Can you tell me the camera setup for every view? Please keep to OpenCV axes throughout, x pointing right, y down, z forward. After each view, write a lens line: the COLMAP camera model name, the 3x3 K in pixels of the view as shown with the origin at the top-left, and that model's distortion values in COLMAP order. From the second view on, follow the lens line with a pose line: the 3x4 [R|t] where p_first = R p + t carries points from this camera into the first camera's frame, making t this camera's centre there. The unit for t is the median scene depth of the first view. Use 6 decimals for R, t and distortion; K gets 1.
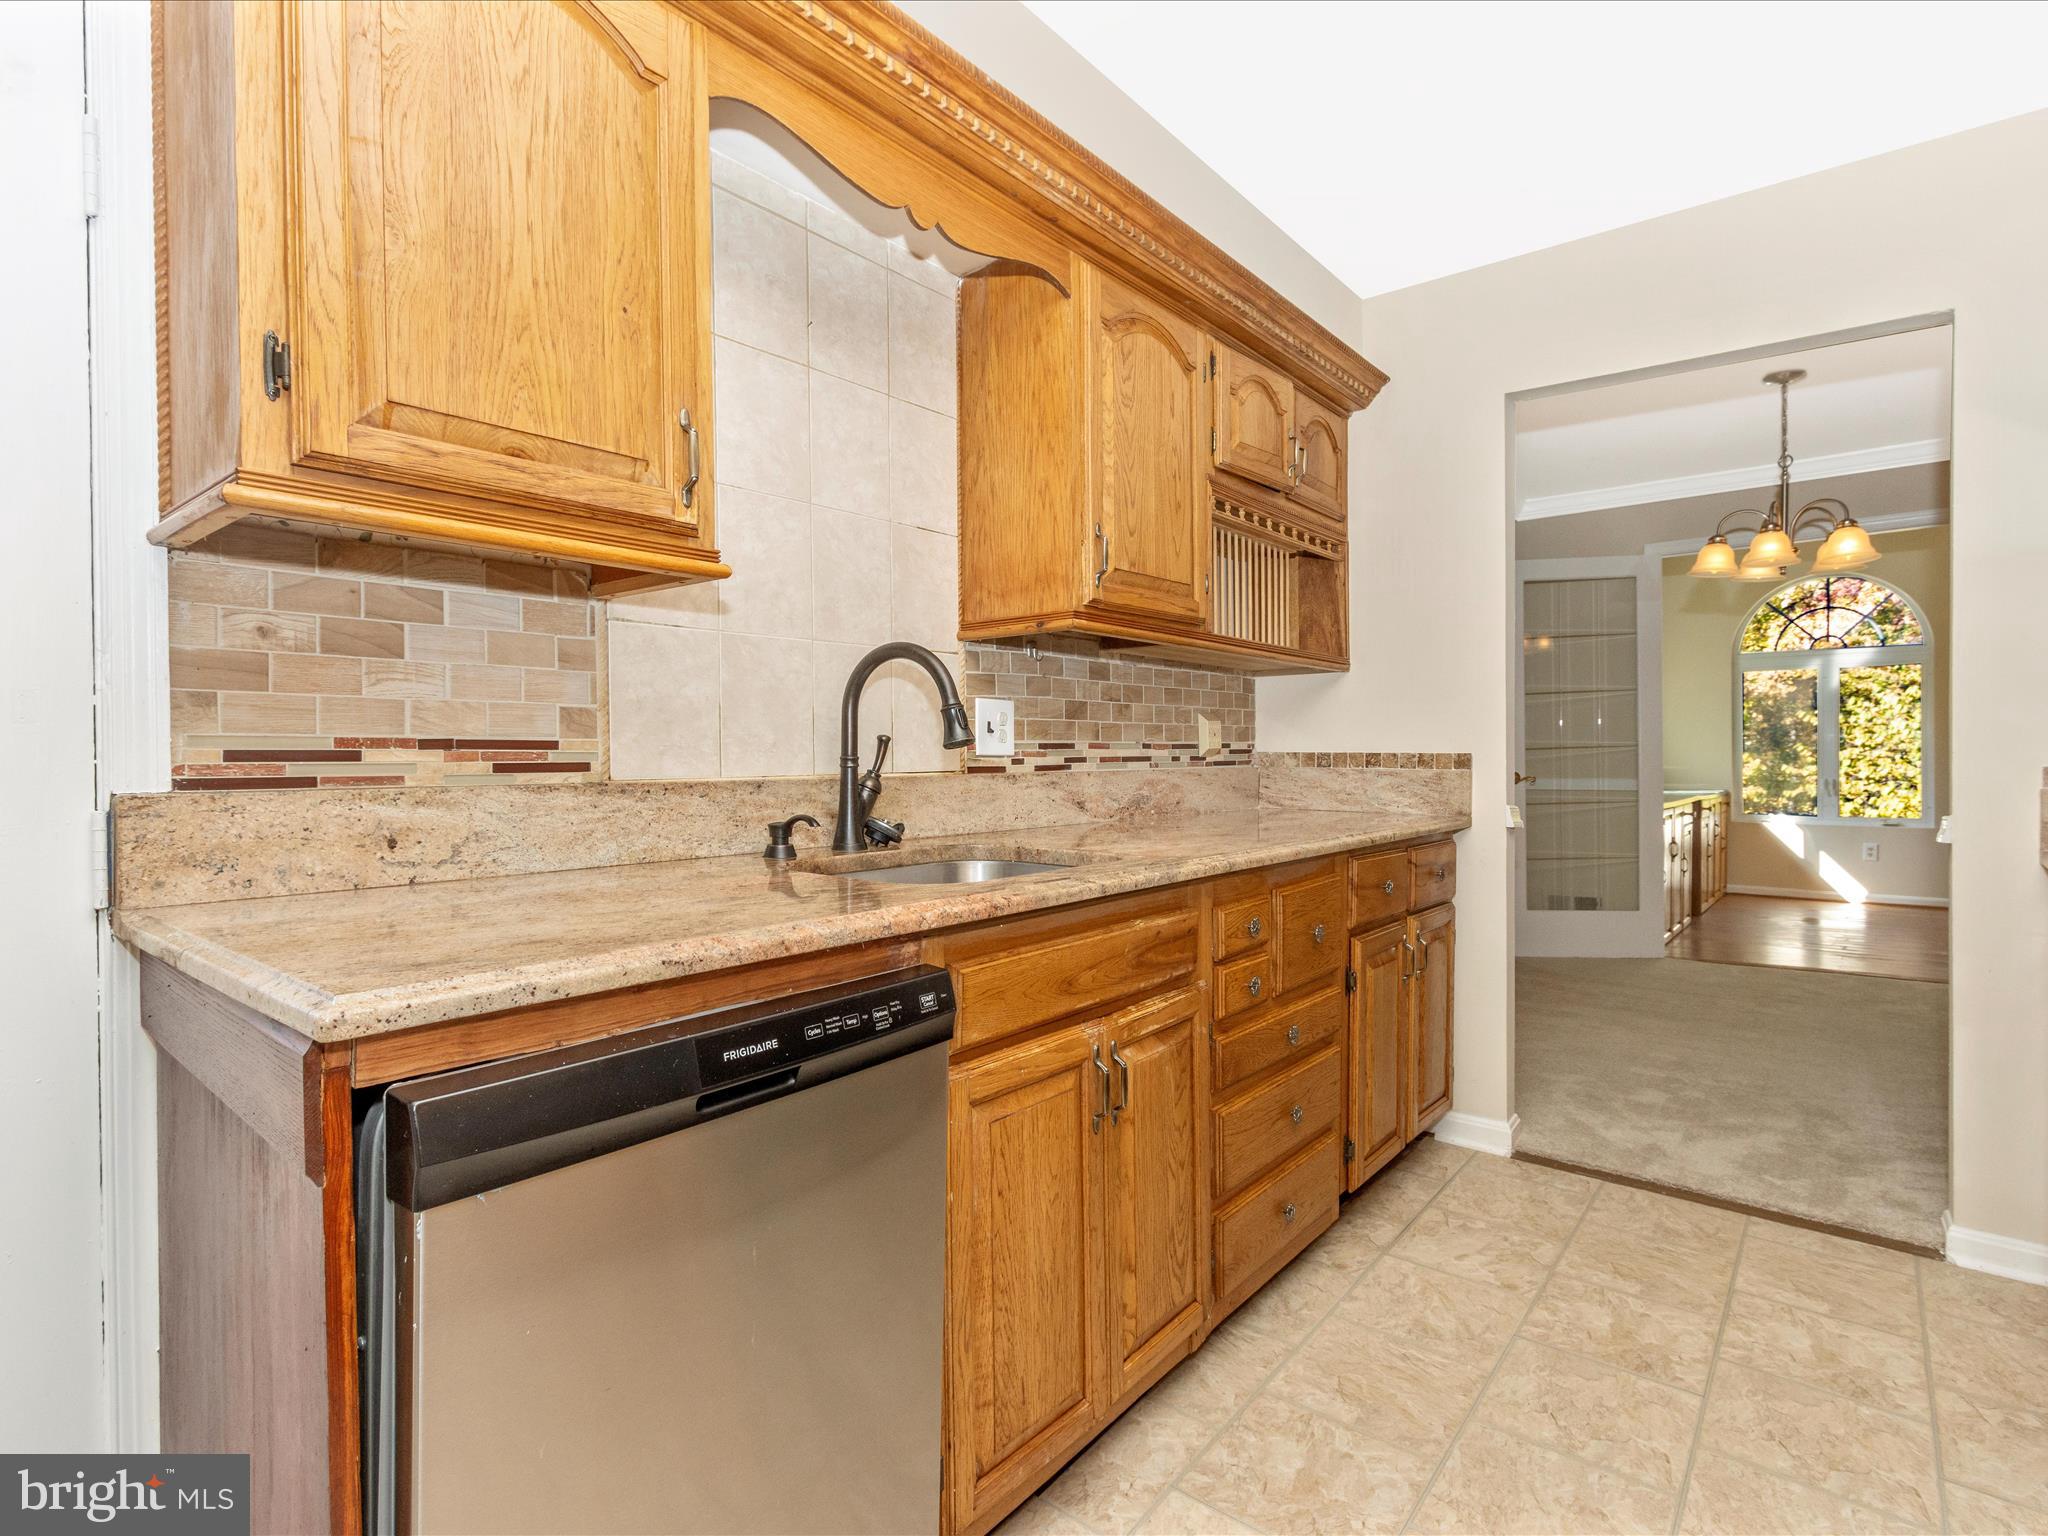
lens RADIAL K [[1050.0, 0, 1018.1], [0, 1050.0, 770.7], [0, 0, 1]] dist [0.002695, 0.001545]
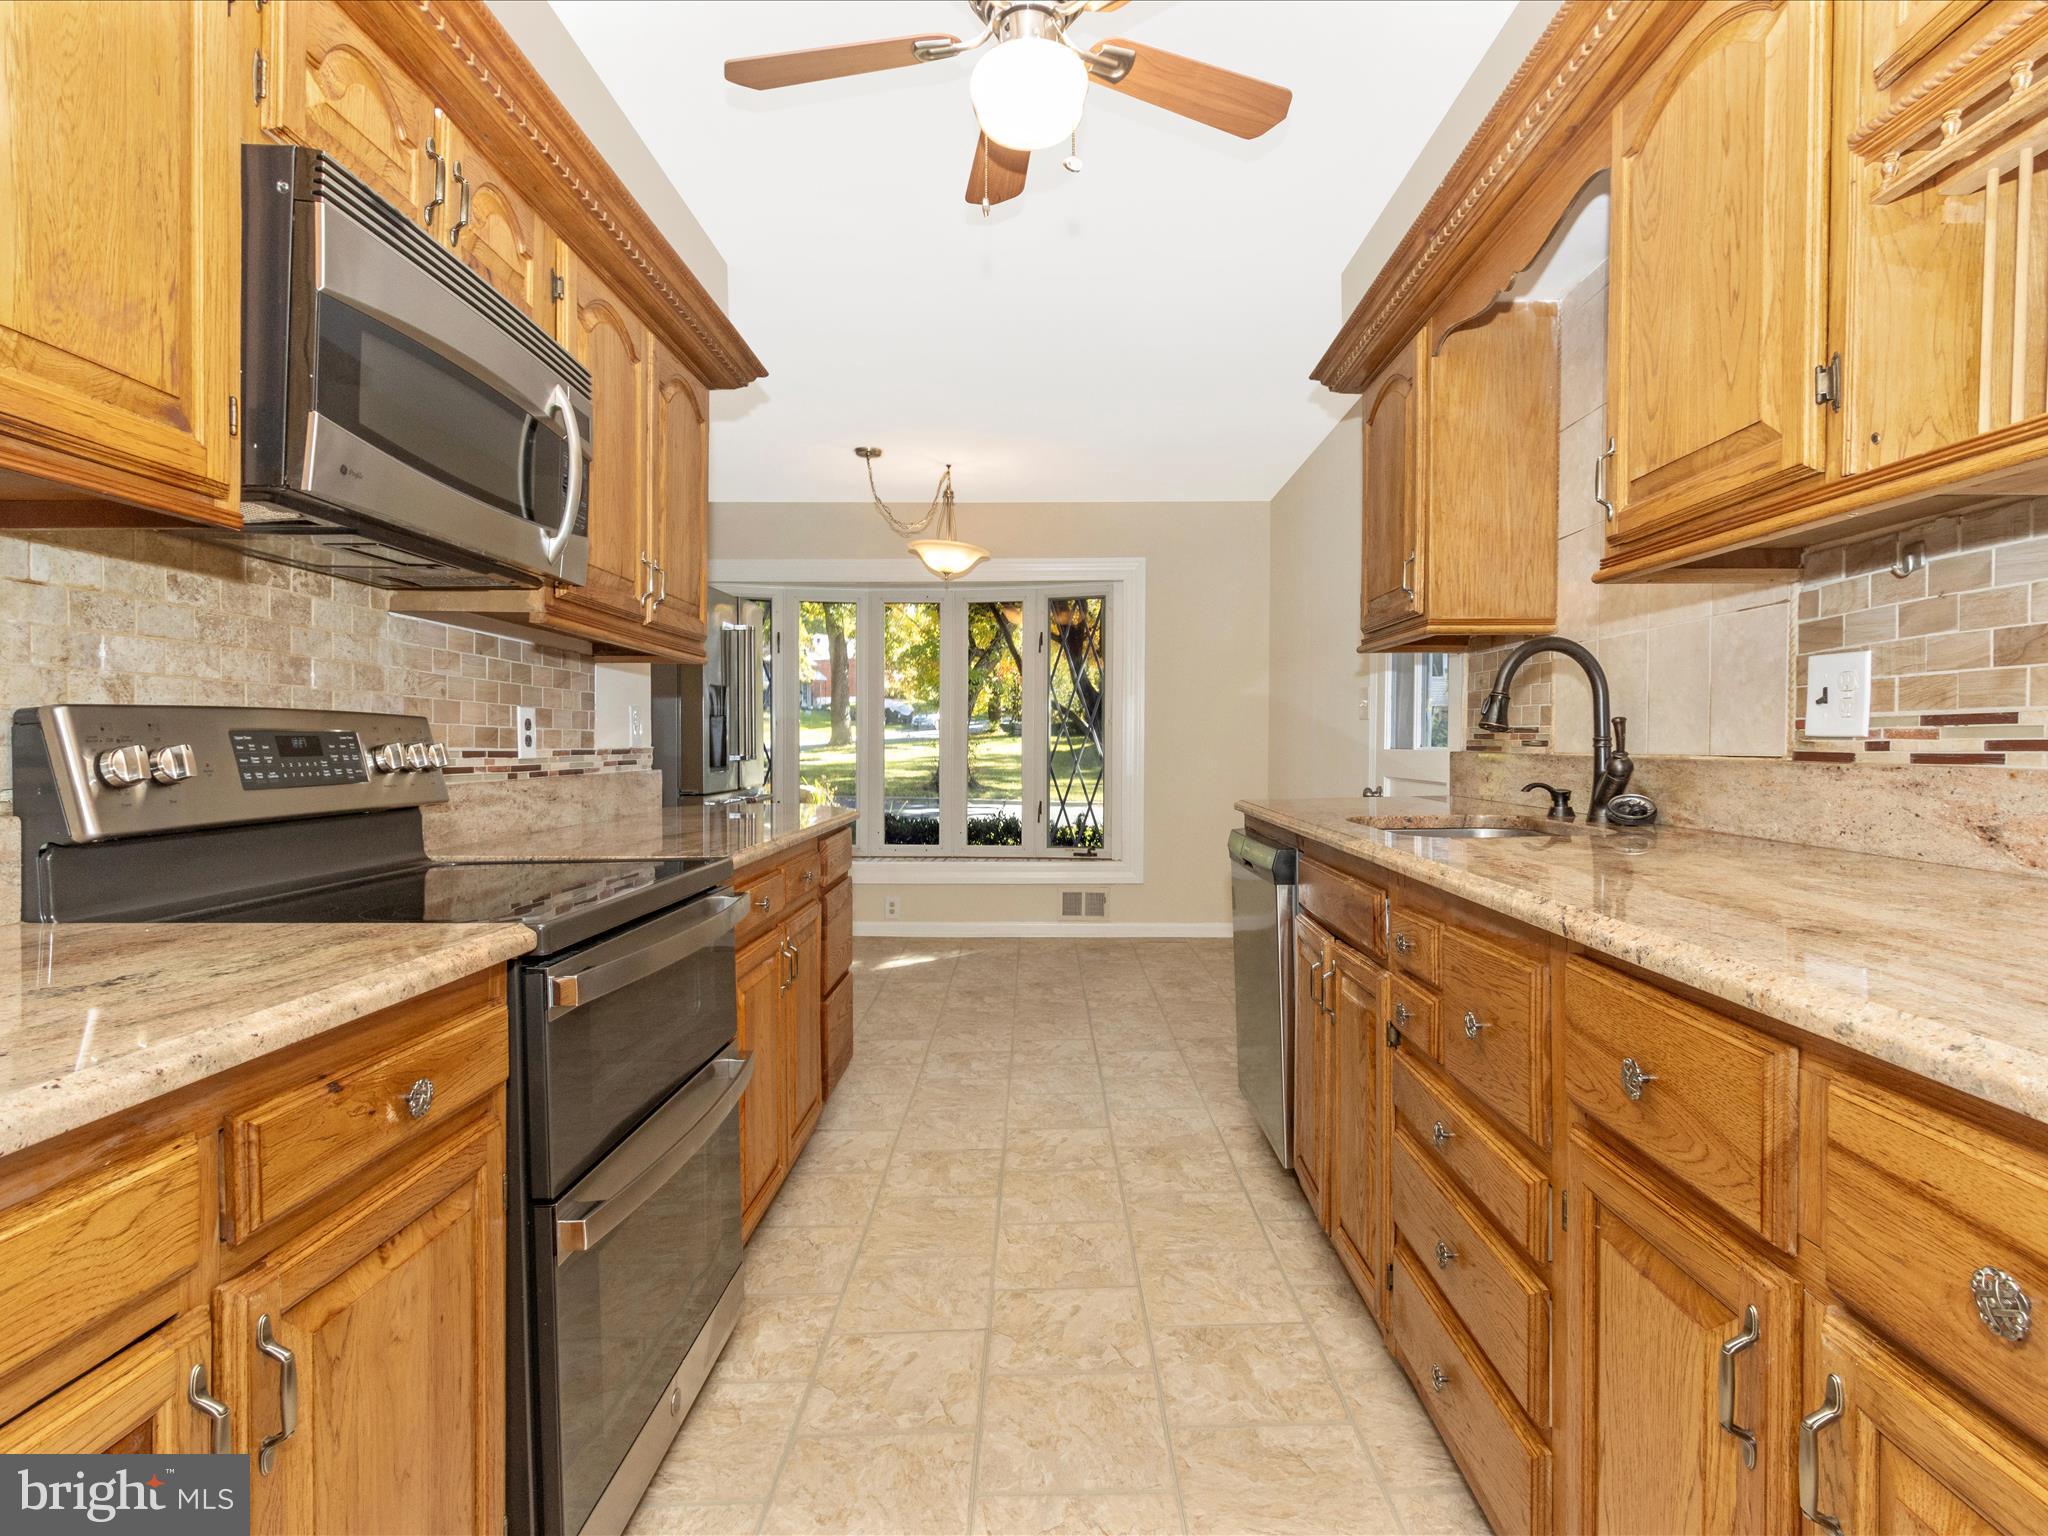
lens RADIAL K [[1050.0, 0, 1023.2], [0, 1050.0, 749.7], [0, 0, 1]] dist [0.002695, 0.001545]
pose [[-0.789794, 0.013851, -0.613215, 0.784139], [-0.002284, 0.999672, 0.025522, -0.021296], [0.613368, 0.021558, -0.789503, 1.182616]]
